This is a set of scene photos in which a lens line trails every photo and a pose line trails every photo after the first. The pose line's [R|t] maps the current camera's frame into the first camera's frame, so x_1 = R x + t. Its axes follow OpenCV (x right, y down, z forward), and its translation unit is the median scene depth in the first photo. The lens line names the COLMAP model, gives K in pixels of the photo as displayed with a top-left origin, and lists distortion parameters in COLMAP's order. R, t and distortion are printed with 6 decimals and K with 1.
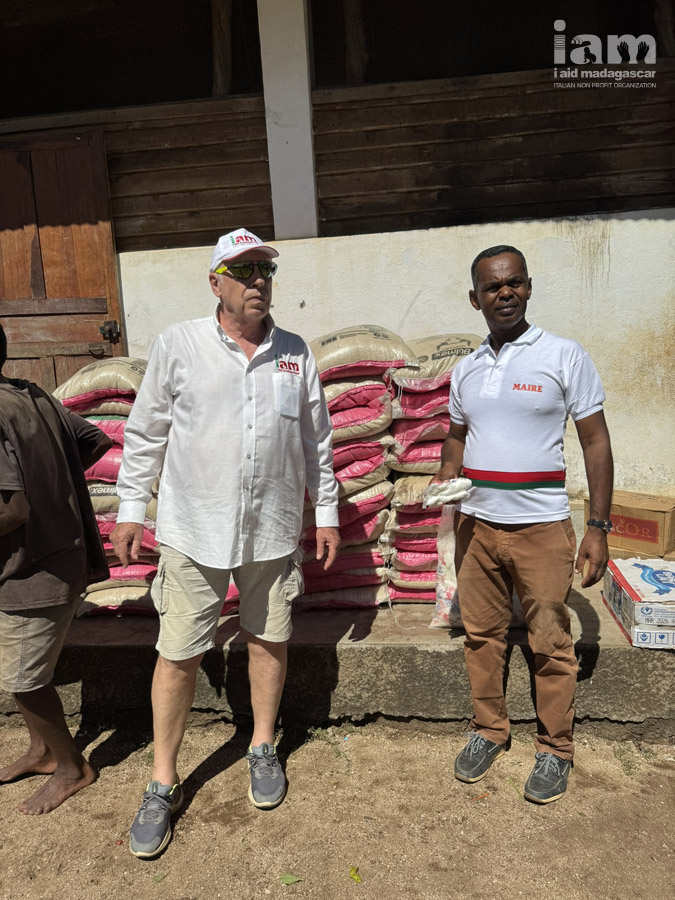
lens RADIAL K [[653.1, 0, 336.5], [0, 653.1, 447.4], [0, 0, 1]] dist [0.053597, -0.017287]
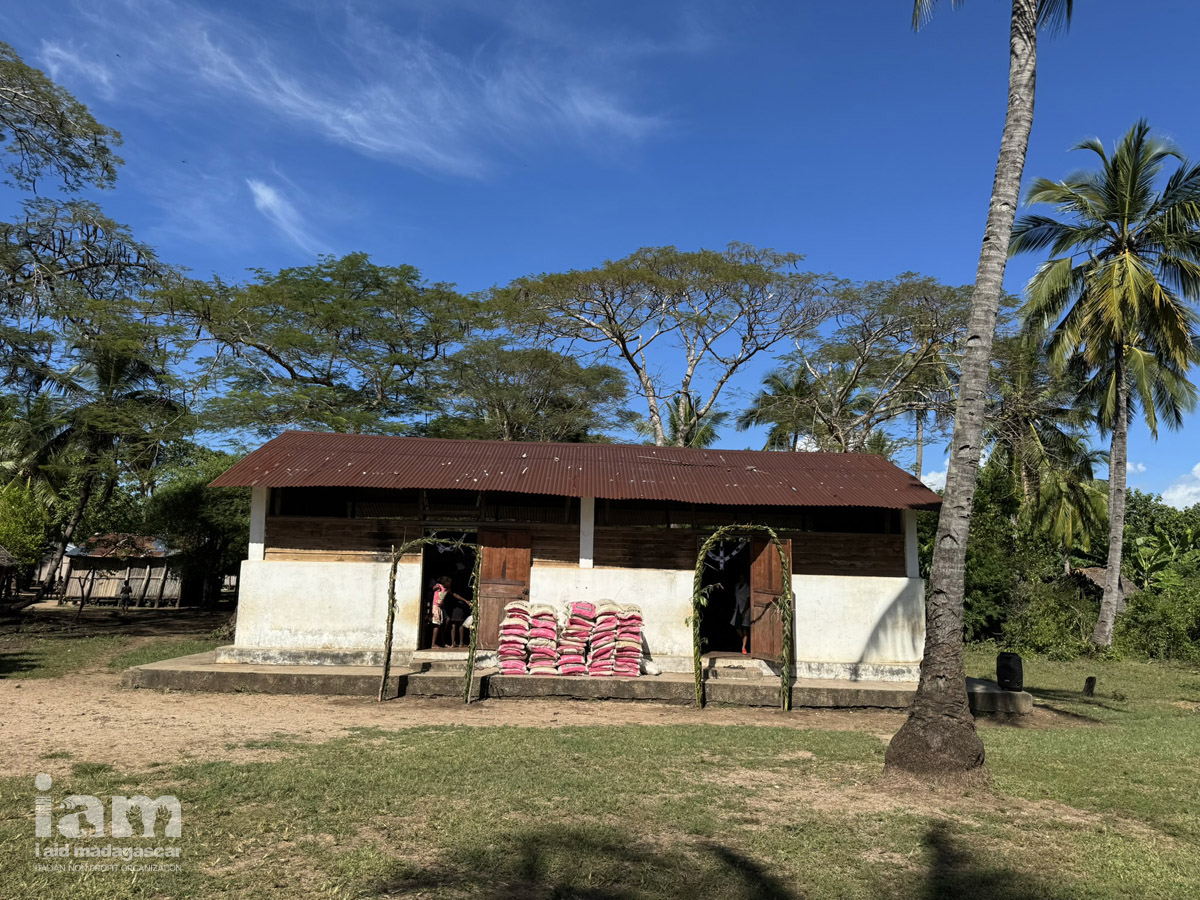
lens RADIAL K [[874.9, 0, 603.4], [0, 874.9, 449.3], [0, 0, 1]] dist [0.001580, 0.000009]
pose [[0.982464, 0.102330, 0.155860, -0.908029], [-0.061953, 0.967603, -0.244757, 0.218971], [-0.175857, 0.230809, 0.956975, -4.216204]]
